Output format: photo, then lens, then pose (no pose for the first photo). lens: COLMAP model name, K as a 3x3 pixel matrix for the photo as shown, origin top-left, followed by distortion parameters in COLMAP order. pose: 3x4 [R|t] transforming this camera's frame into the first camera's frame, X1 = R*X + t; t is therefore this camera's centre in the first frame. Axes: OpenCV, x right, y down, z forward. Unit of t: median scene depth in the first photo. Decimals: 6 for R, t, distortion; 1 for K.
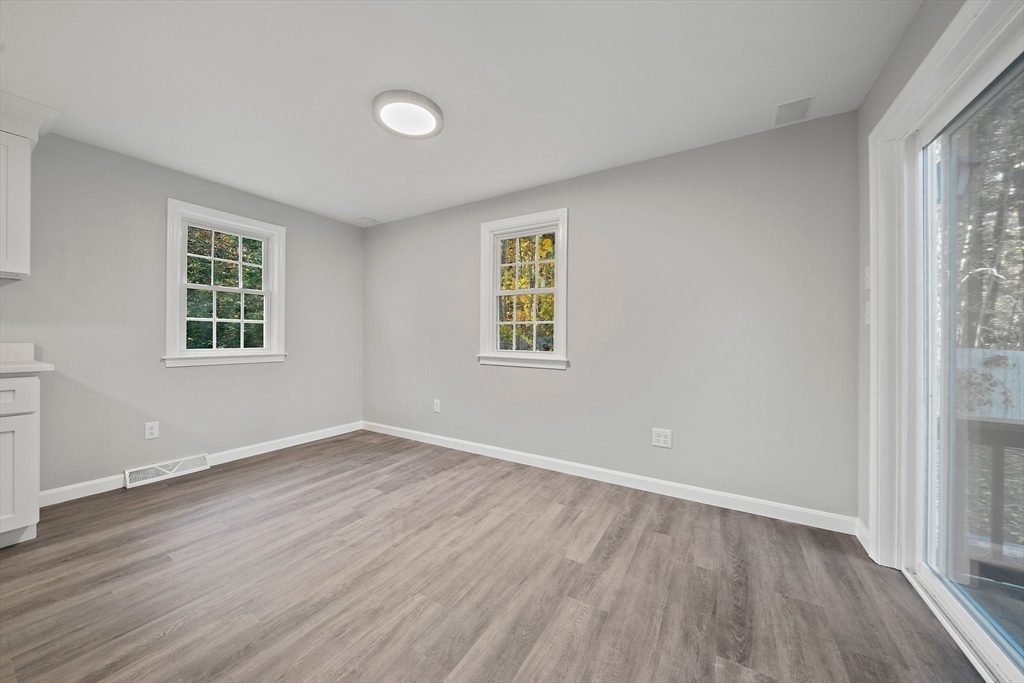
lens RADIAL K [[347.6, 0, 516.1], [0, 347.6, 334.7], [0, 0, 1]] dist [-0.006037, -0.000022]
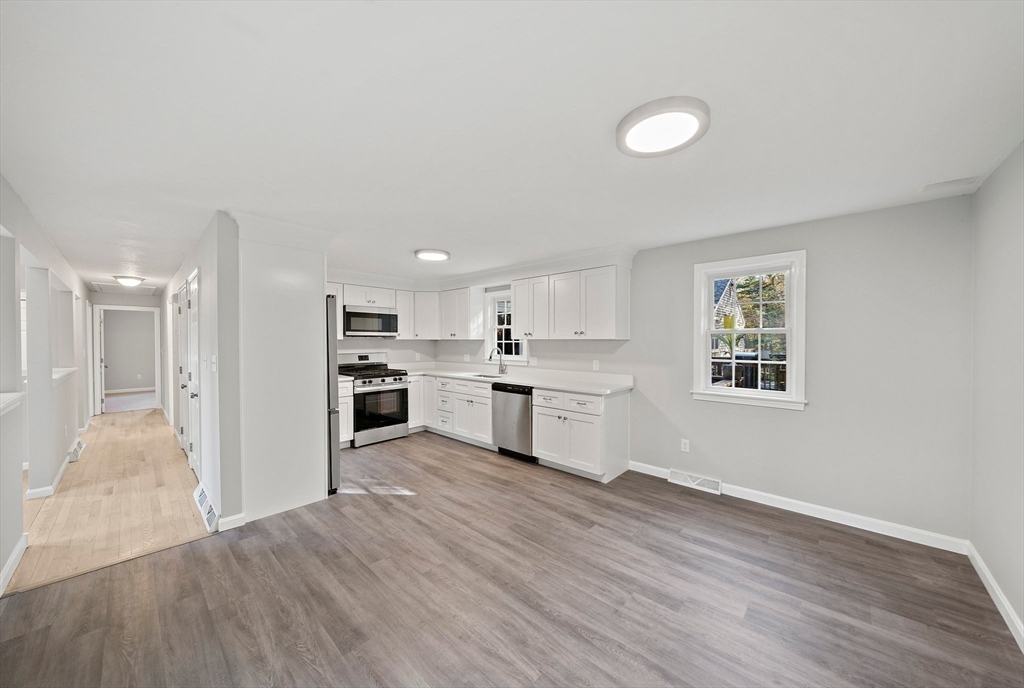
lens RADIAL K [[364.1, 0, 516.2], [0, 364.1, 344.4], [0, 0, 1]] dist [-0.007511, 0.000172]
pose [[-0.199493, 0.008054, -0.979866, 0.453601], [0.001503, 0.999968, 0.007913, -0.128197], [0.979898, 0.000106, -0.199498, 0.691246]]
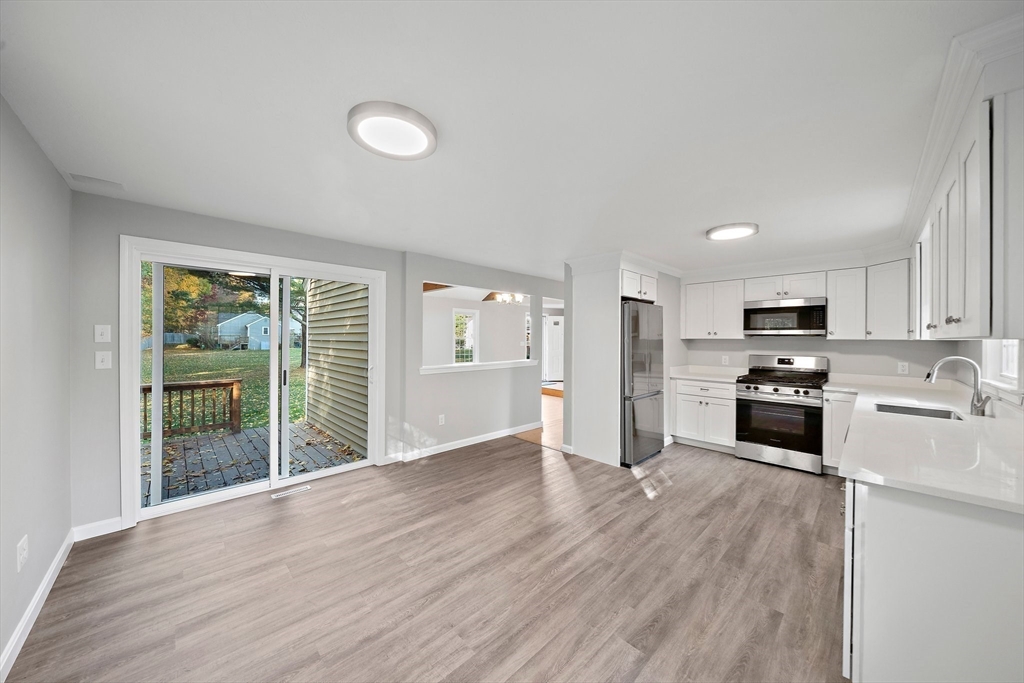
lens RADIAL K [[359.4, 0, 515.2], [0, 359.4, 339.5], [0, 0, 1]] dist [-0.006095, 0.000060]
pose [[-0.963418, -0.013946, 0.267639, -0.660666], [-0.014104, 0.999900, 0.001336, -0.122995], [-0.267630, -0.002488, -0.963518, 1.407868]]
